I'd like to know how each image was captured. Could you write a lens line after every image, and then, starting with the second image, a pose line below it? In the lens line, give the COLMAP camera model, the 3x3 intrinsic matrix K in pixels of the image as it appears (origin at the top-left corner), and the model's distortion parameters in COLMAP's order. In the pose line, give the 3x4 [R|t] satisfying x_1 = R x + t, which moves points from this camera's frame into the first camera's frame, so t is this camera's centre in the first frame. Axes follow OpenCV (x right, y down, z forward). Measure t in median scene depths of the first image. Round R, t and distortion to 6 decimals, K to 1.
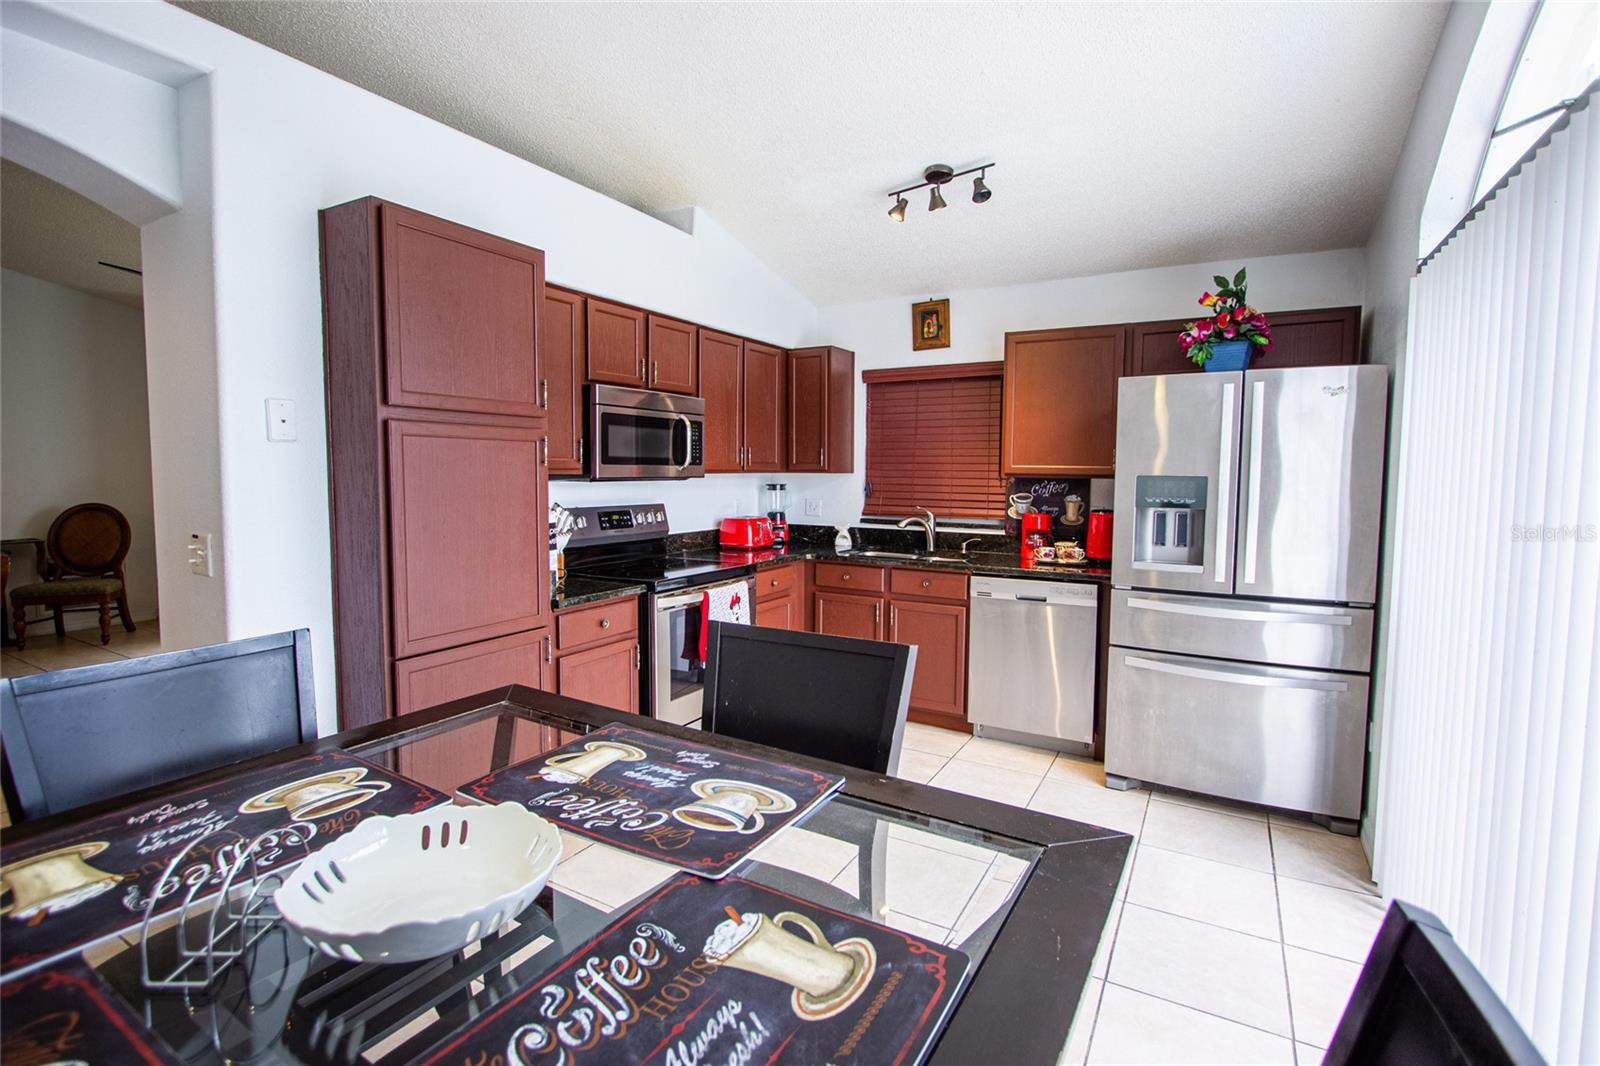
lens RADIAL K [[738.8, 0, 799.4], [0, 738.8, 520.8], [0, 0, 1]] dist [-0.017654, 0.000281]
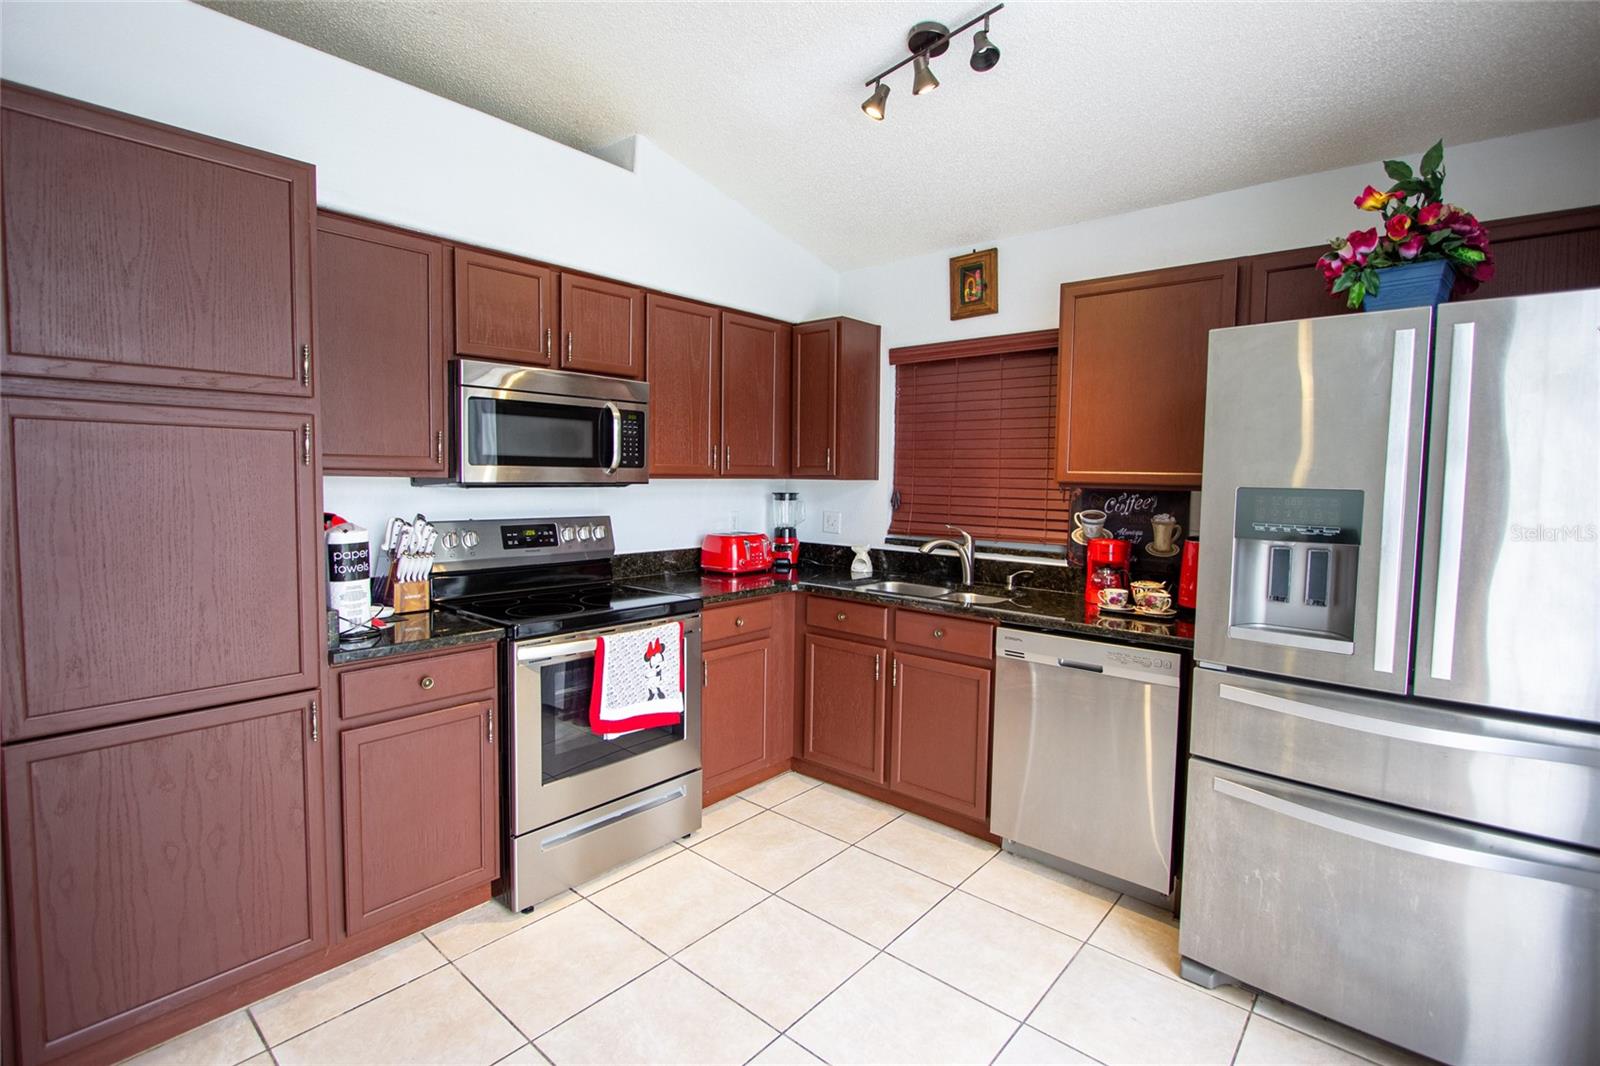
lens RADIAL K [[738.8, 0, 796.5], [0, 738.8, 520.4], [0, 0, 1]] dist [-0.017654, 0.000281]
pose [[0.981692, 0.019661, -0.189456, 0.179890], [-0.021568, 0.999735, -0.008007, -0.017583], [0.189249, 0.011947, 0.981856, 0.277023]]
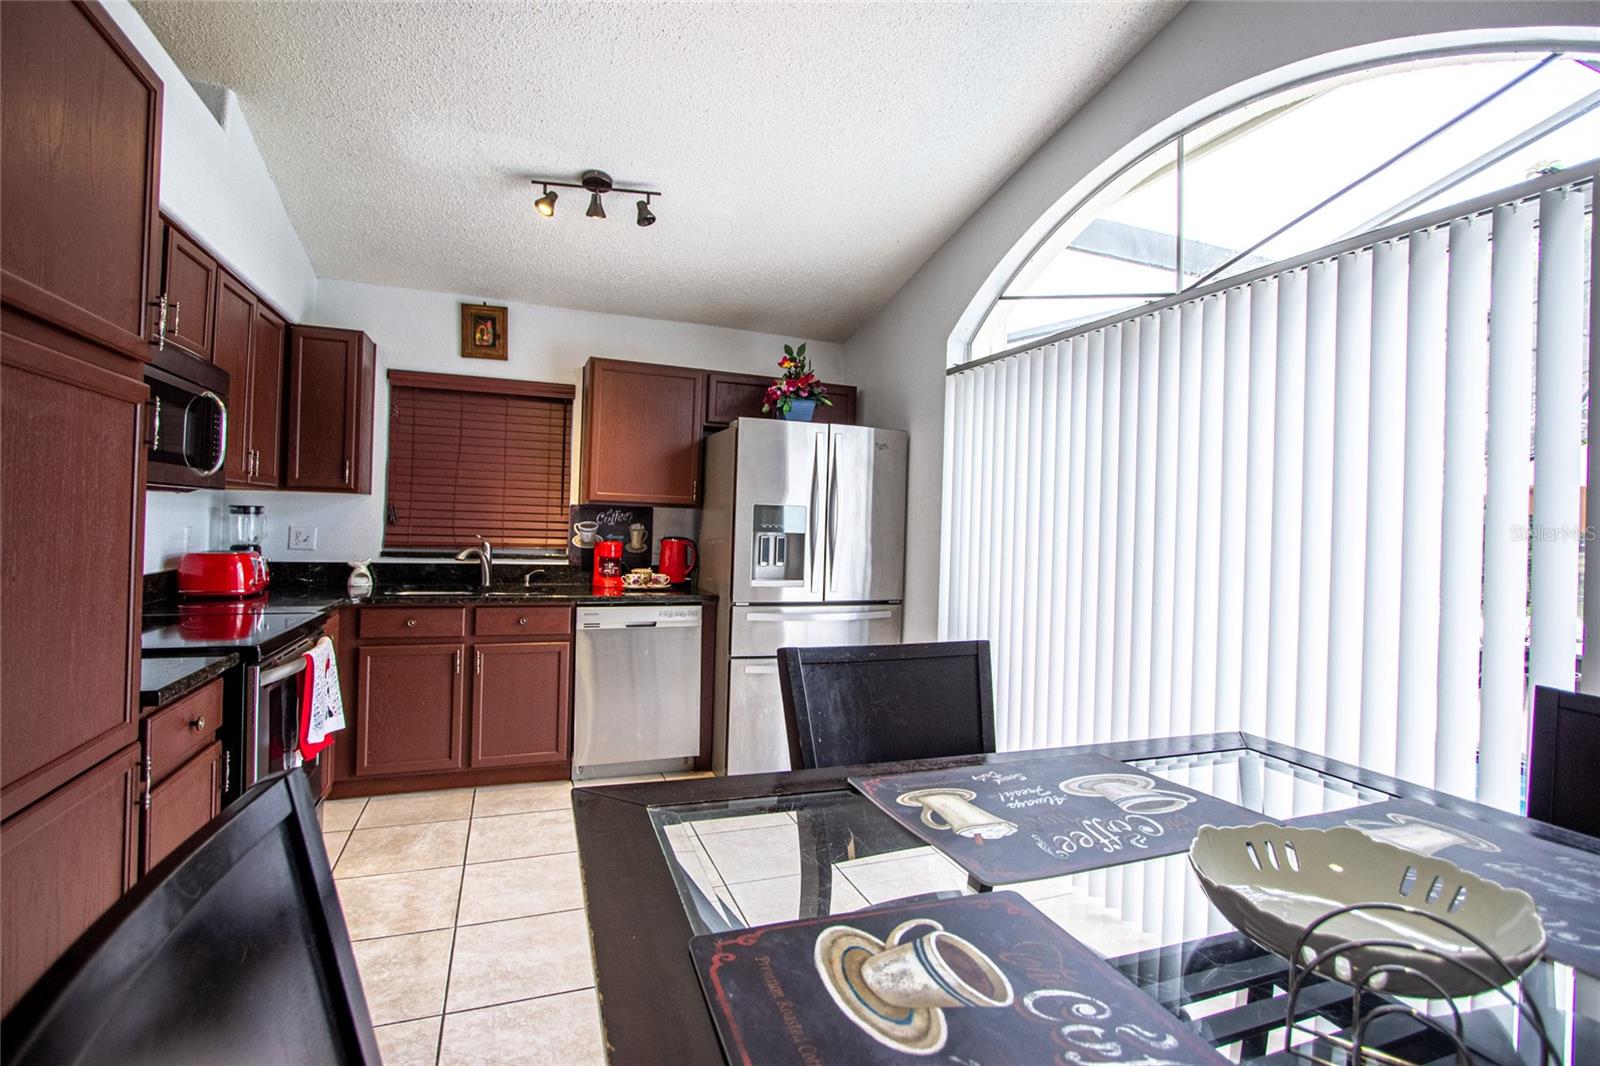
lens RADIAL K [[738.8, 0, 796.5], [0, 738.8, 520.5], [0, 0, 1]] dist [-0.017654, 0.000281]
pose [[0.628874, 0.014744, 0.777367, -0.329594], [0.026997, 0.998803, -0.040784, 0.010303], [-0.777038, 0.046635, 0.627724, 0.194509]]
